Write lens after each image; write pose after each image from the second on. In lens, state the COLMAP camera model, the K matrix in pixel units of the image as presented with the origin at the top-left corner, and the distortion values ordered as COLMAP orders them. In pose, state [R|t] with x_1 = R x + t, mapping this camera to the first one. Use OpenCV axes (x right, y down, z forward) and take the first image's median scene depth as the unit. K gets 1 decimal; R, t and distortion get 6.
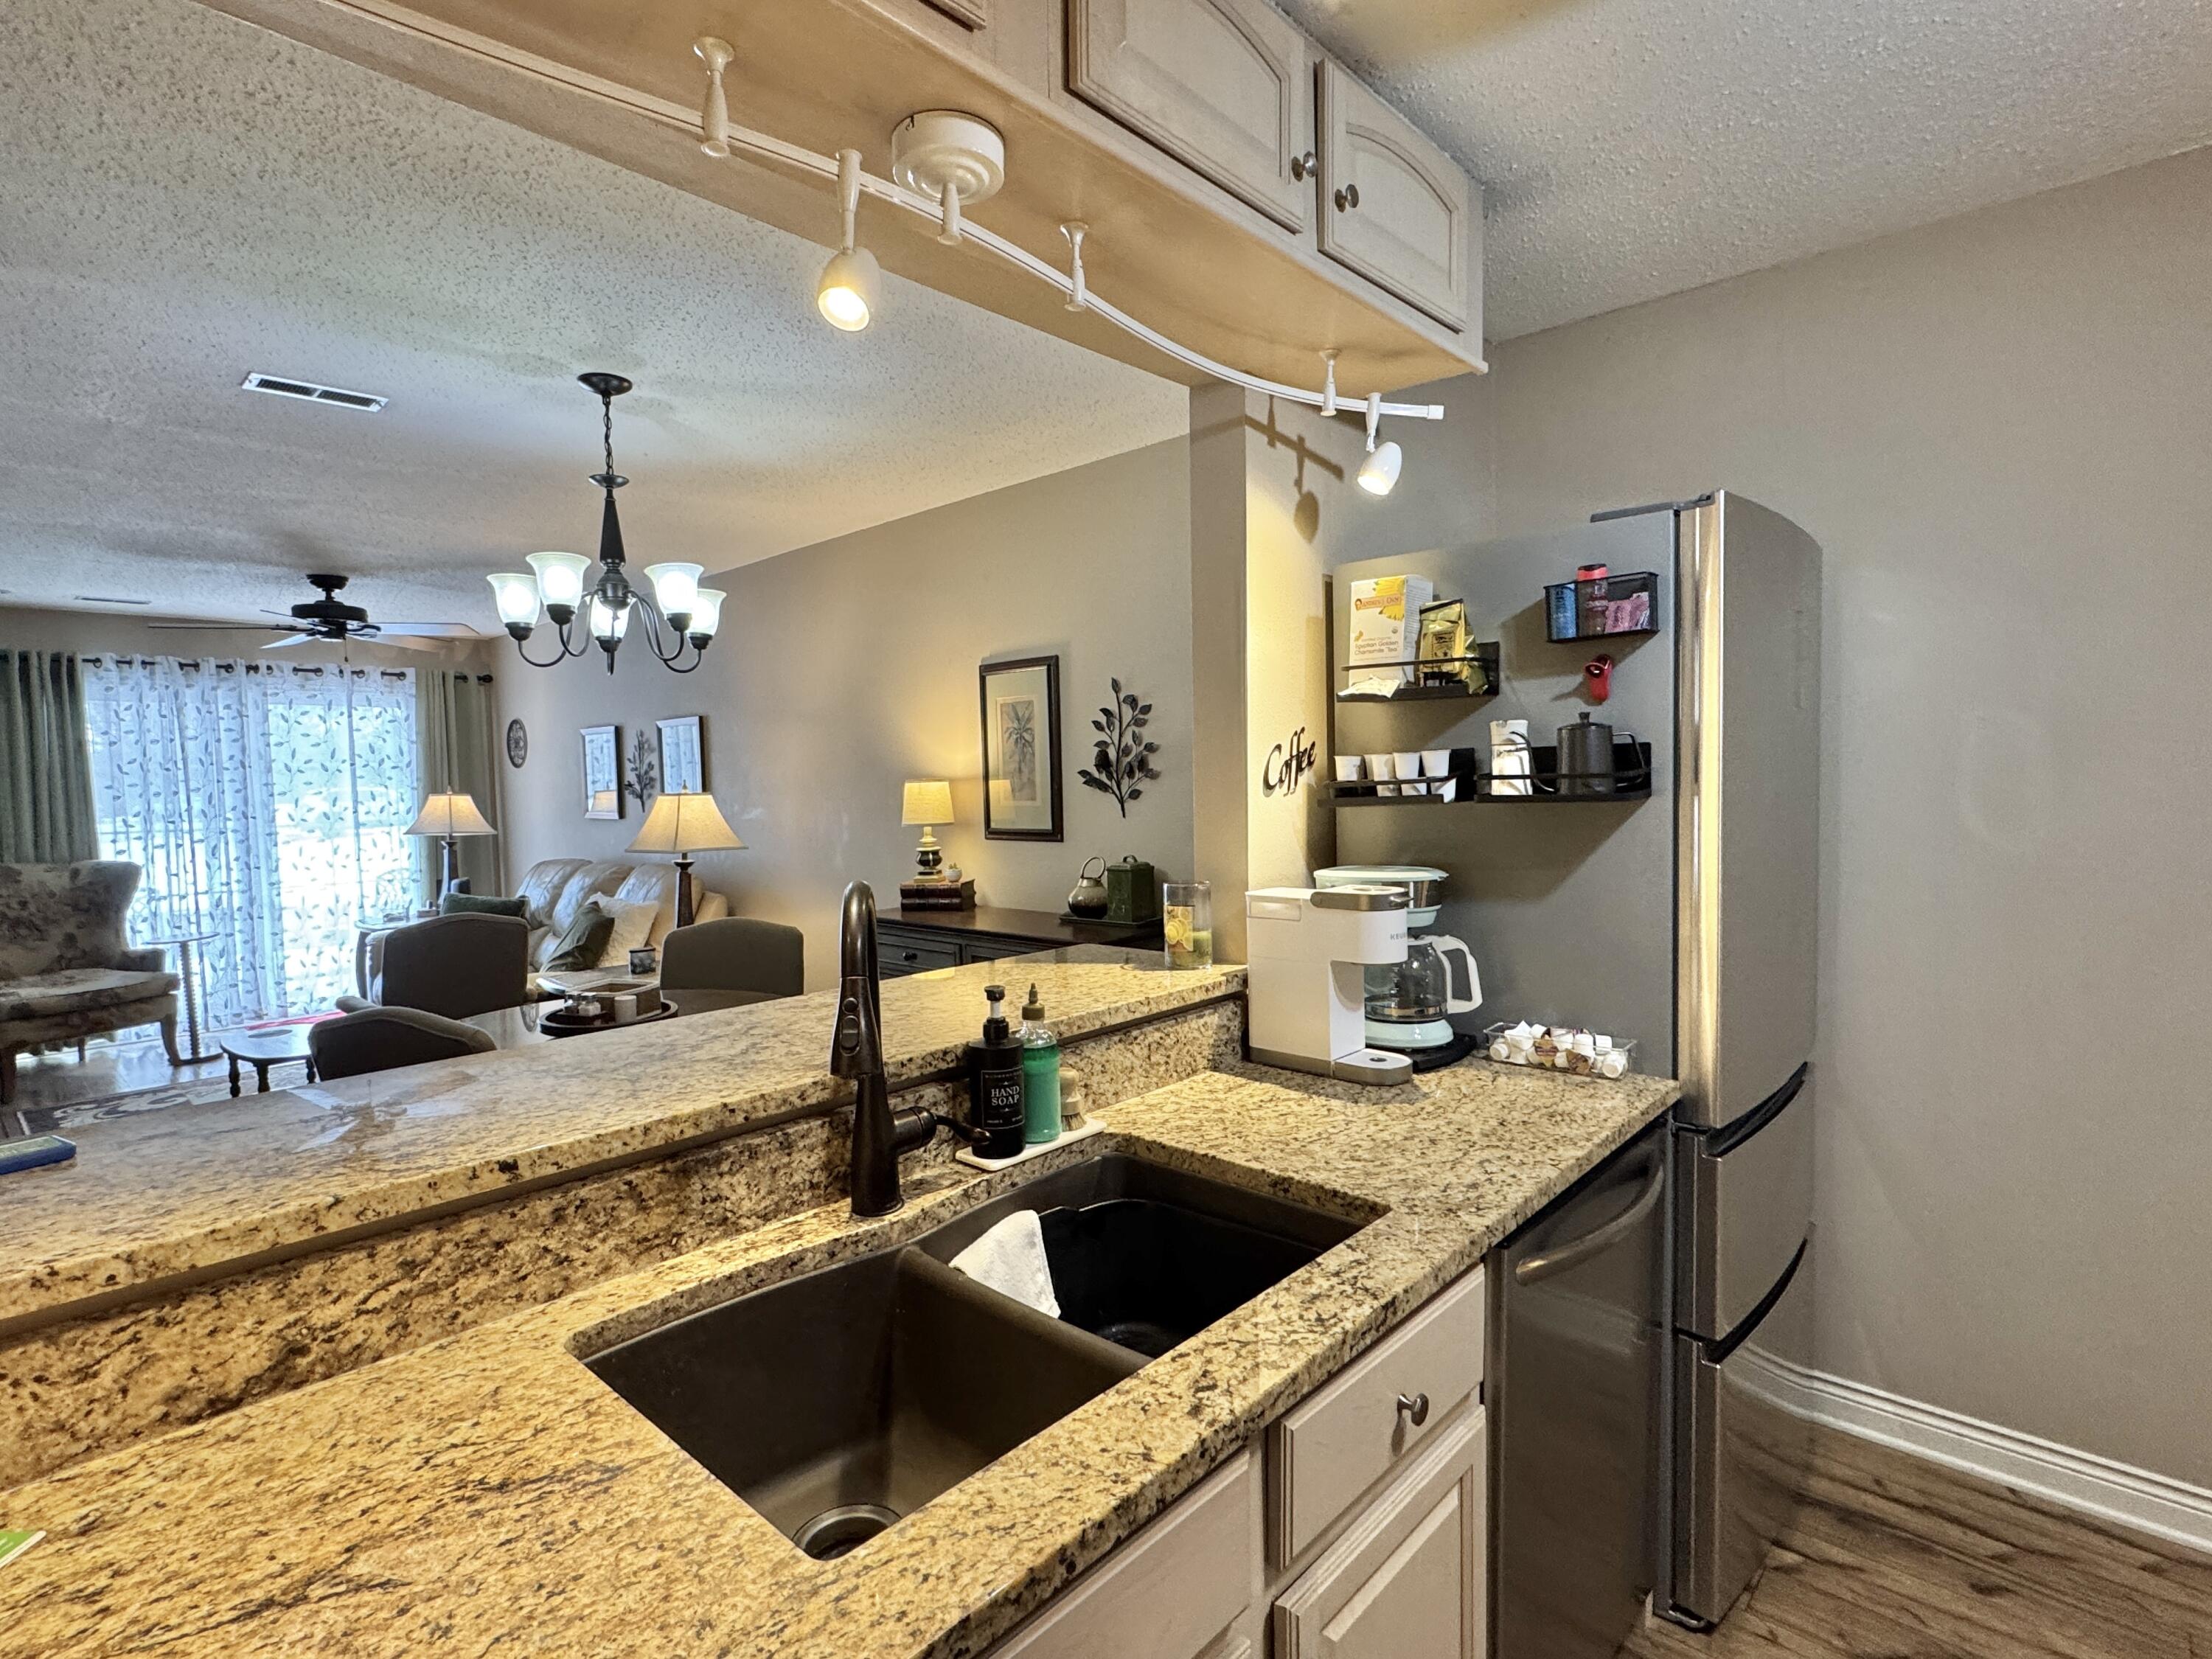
lens RADIAL K [[1108.6, 0, 1107.1], [0, 1108.6, 828.2], [0, 0, 1]] dist [-0.001441, -0.001992]
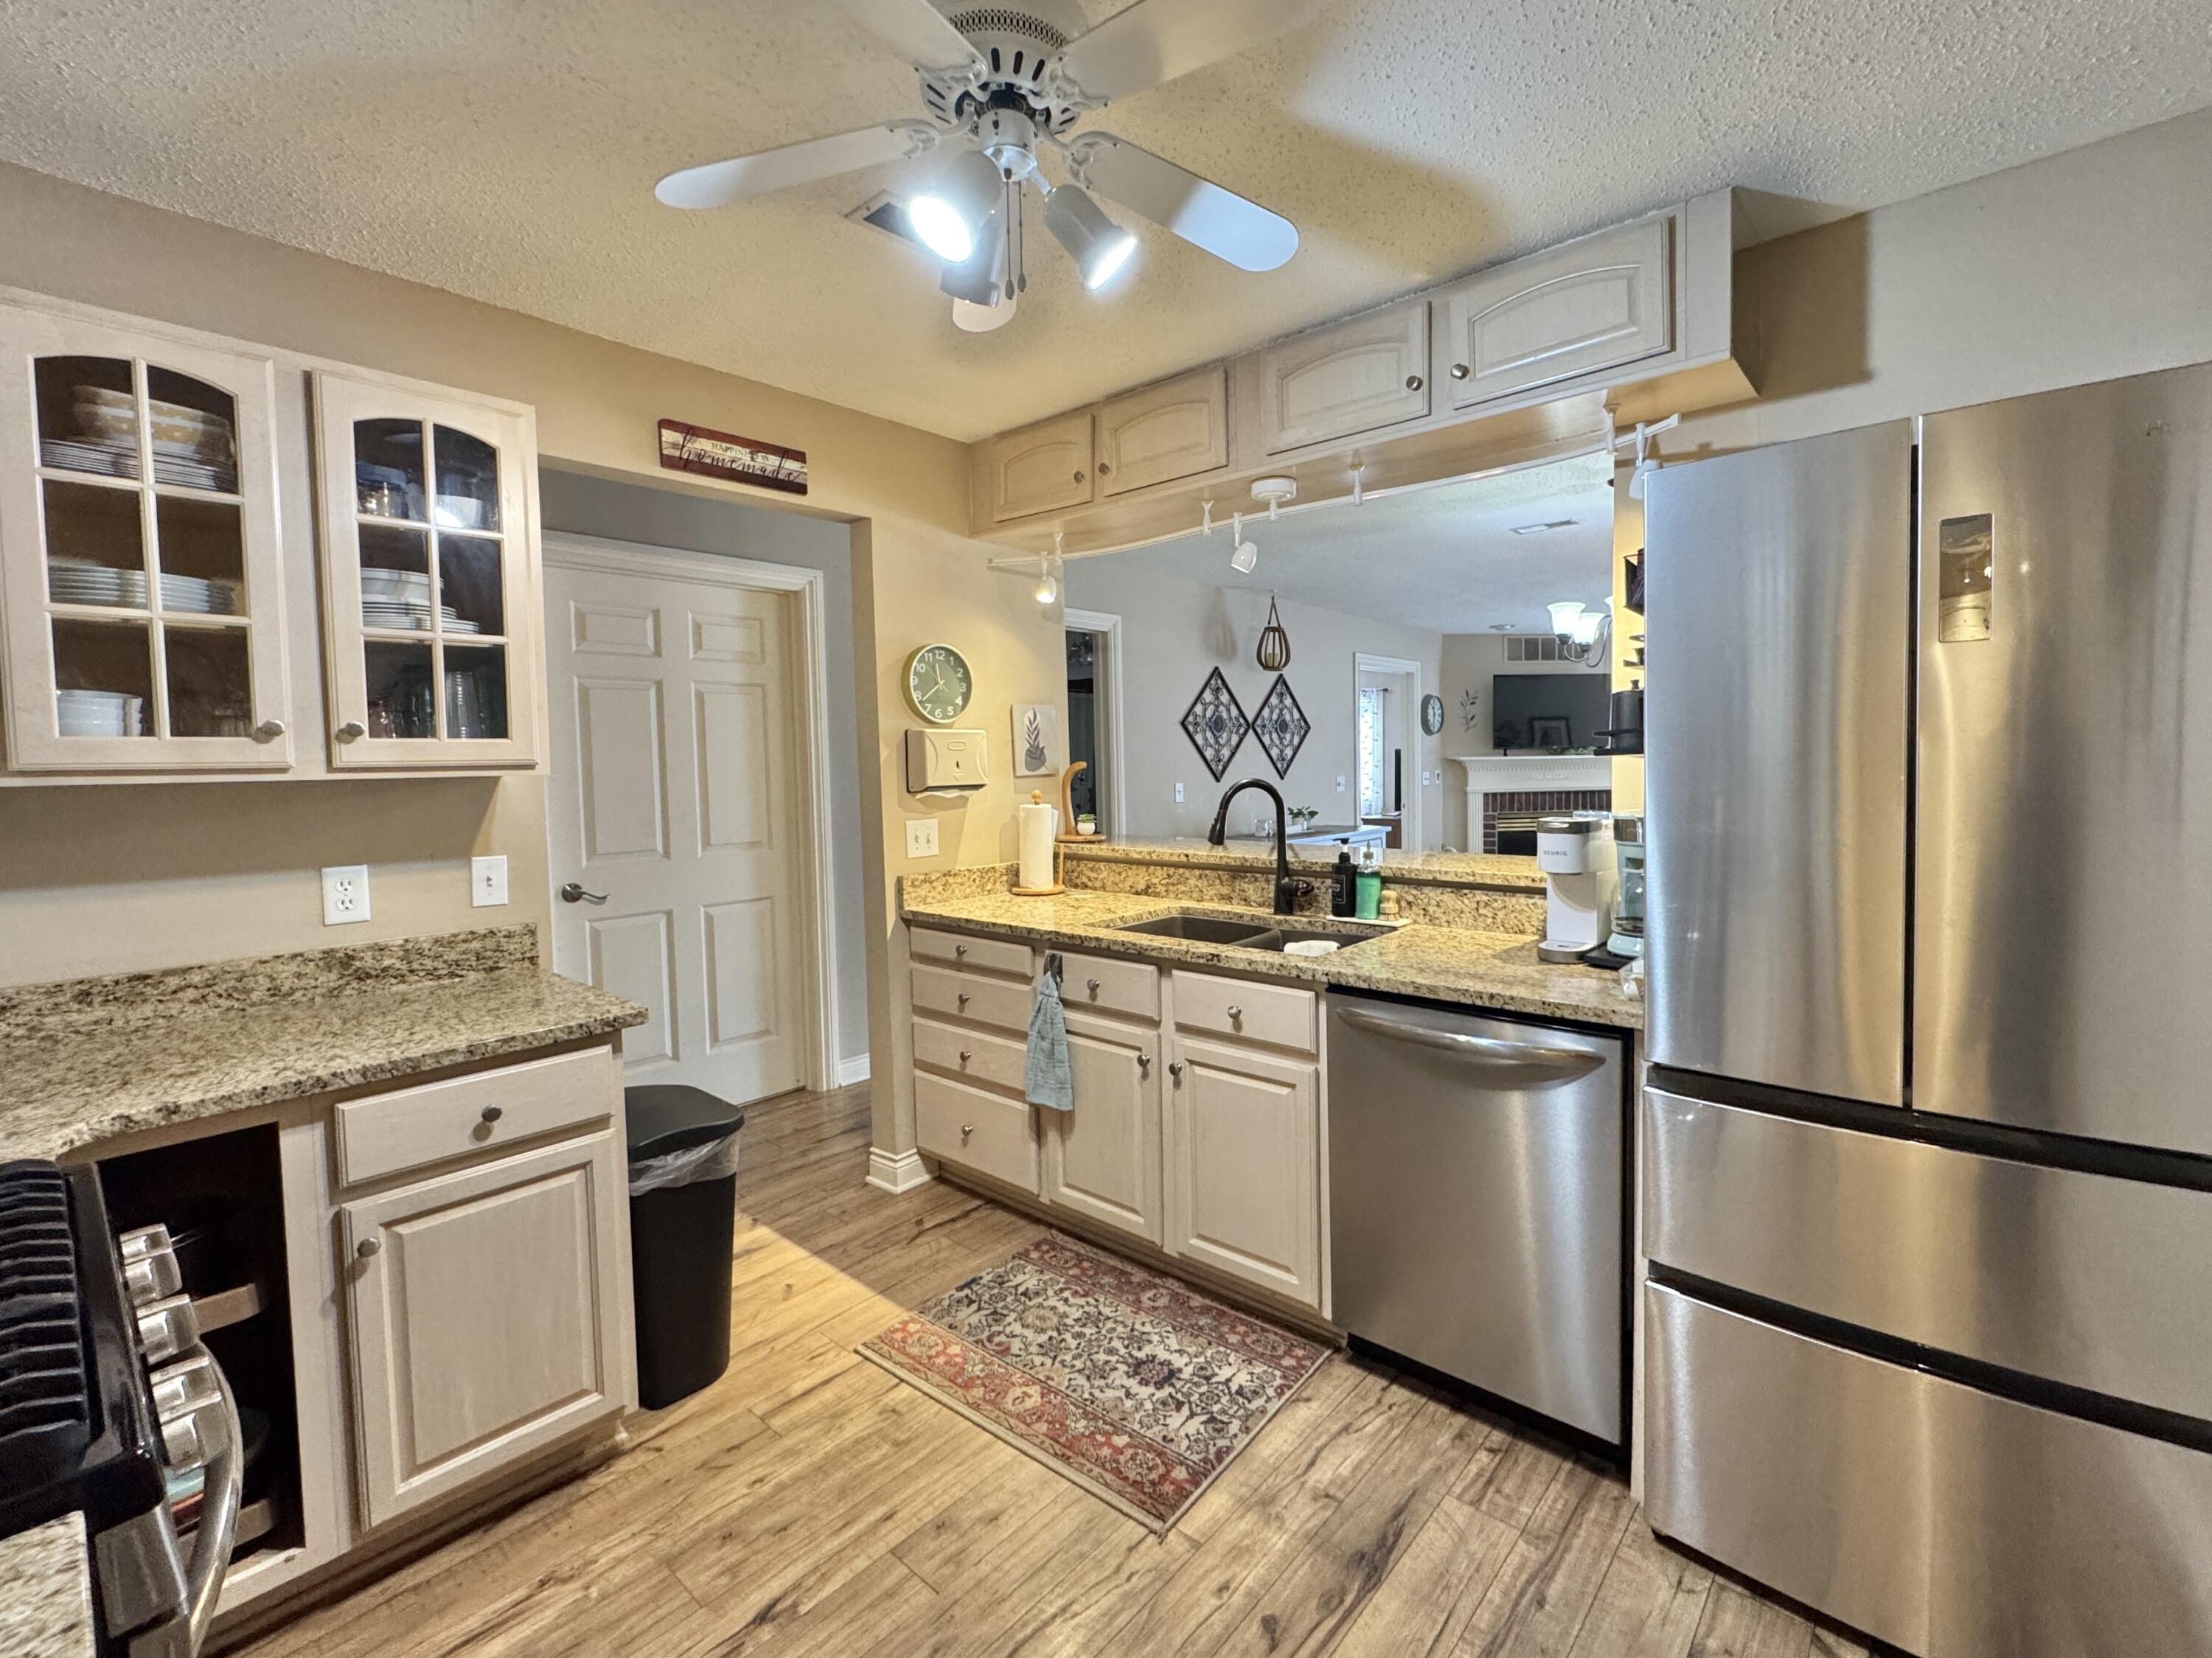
lens RADIAL K [[967.2, 0, 1149.4], [0, 967.2, 807.2], [0, 0, 1]] dist [-0.003466, -0.000419]
pose [[0.038858, 0.069556, -0.996821, 0.513590], [-0.033184, 0.997114, 0.068283, -0.008589], [0.998694, 0.030425, 0.041054, 0.164062]]
